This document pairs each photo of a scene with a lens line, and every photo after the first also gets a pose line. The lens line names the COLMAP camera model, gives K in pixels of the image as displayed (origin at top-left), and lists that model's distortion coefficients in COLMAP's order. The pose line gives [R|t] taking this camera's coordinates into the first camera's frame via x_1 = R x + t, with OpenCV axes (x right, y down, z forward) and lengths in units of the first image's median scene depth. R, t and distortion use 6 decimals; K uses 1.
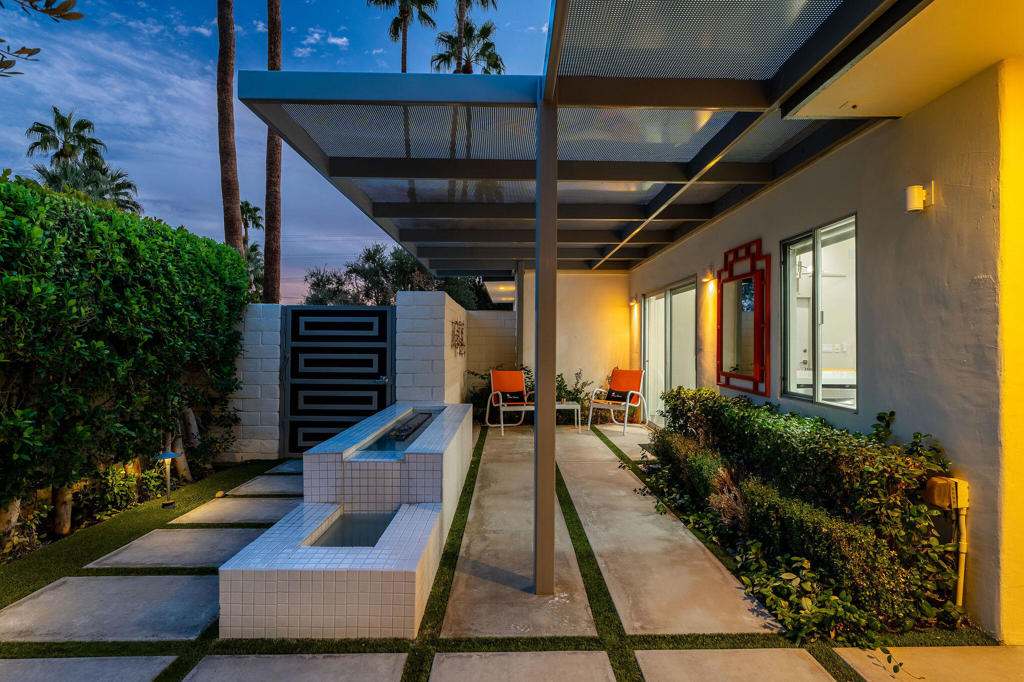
lens RADIAL K [[505.2, 0, 517.9], [0, 505.2, 341.5], [0, 0, 1]] dist [-0.005119, 0.000236]
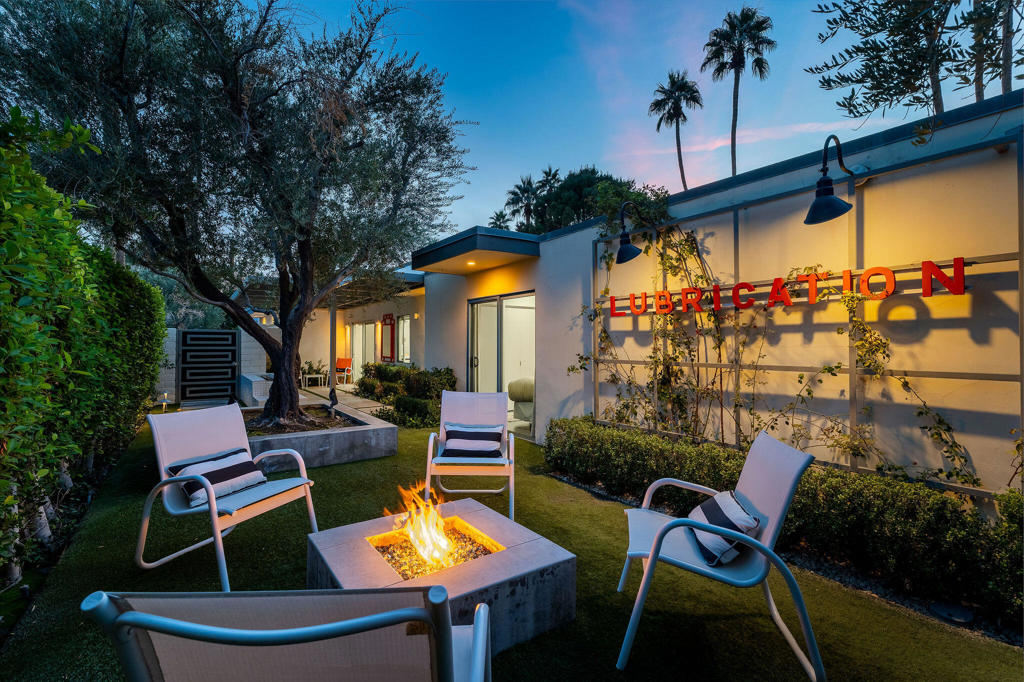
lens RADIAL K [[444.5, 0, 512.0], [0, 444.5, 341.0], [0, 0, 1]] dist [0.001571, 0.000171]
pose [[0.822176, -0.001167, 0.569233, -0.547546], [0.001209, 0.999999, 0.000304, -0.033408], [-0.569233, 0.000438, 0.822176, -1.909759]]
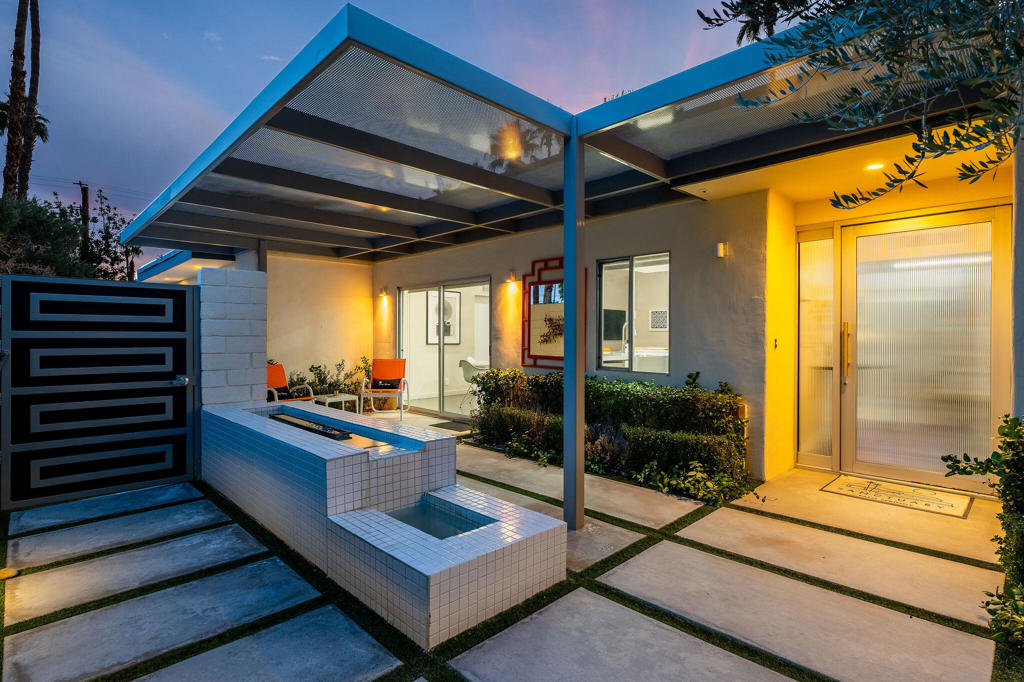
lens RADIAL K [[505.2, 0, 517.9], [0, 505.2, 341.5], [0, 0, 1]] dist [-0.005119, 0.000236]
pose [[0.726330, -0.011653, 0.687247, -0.617275], [-0.000463, 0.999848, 0.017443, 0.004387], [-0.687346, -0.012988, 0.726214, 0.123673]]
